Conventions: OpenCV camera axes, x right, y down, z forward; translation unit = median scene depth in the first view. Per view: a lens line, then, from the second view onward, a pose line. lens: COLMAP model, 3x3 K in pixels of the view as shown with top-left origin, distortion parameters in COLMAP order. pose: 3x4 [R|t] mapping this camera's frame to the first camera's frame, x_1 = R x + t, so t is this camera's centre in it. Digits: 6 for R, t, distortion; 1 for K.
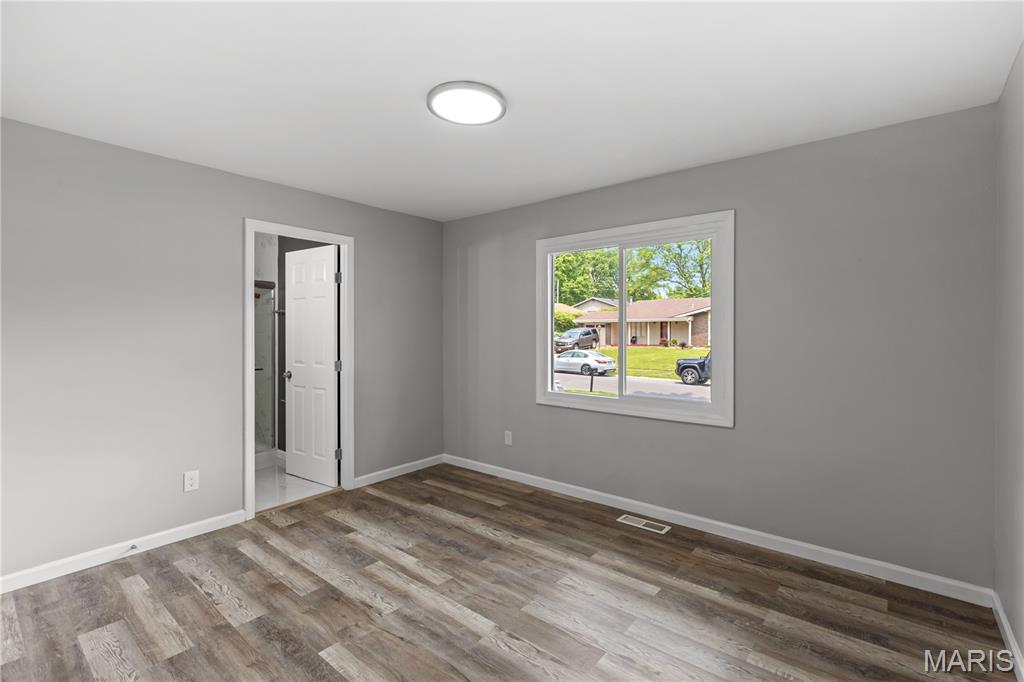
lens RADIAL K [[468.1, 0, 515.1], [0, 468.1, 336.6], [0, 0, 1]] dist [0.008789, -0.000045]
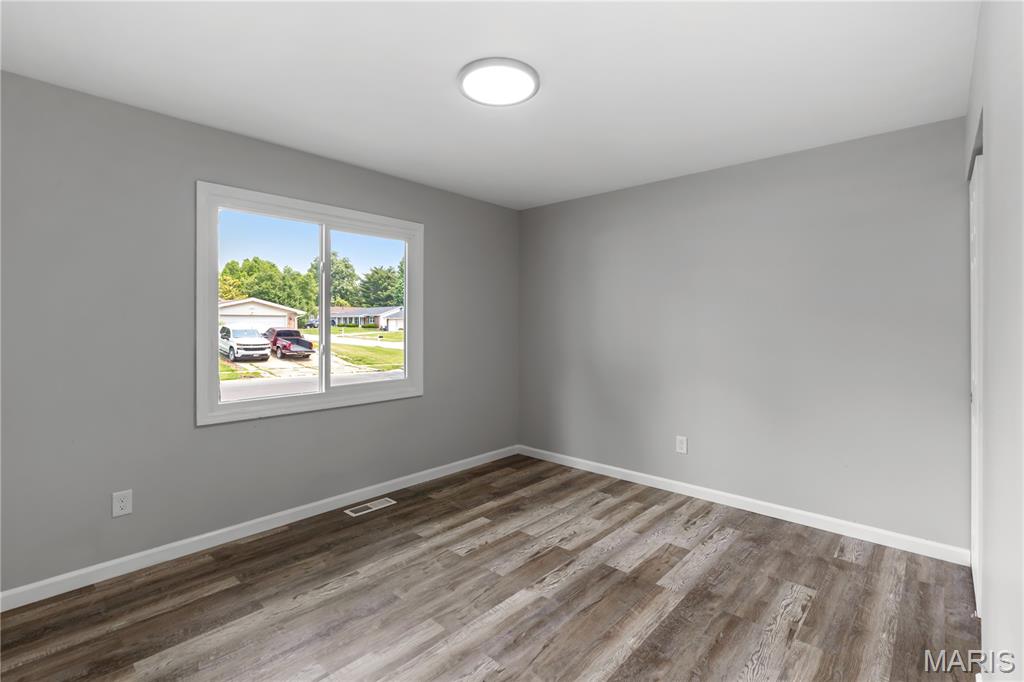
lens RADIAL K [[468.1, 0, 517.9], [0, 468.1, 323.8], [0, 0, 1]] dist [0.008789, -0.000045]
pose [[0.045578, -0.002328, 0.998958, -0.794971], [0.006890, 0.999974, 0.002016, -0.000404], [-0.998937, 0.006791, 0.045593, 0.682108]]
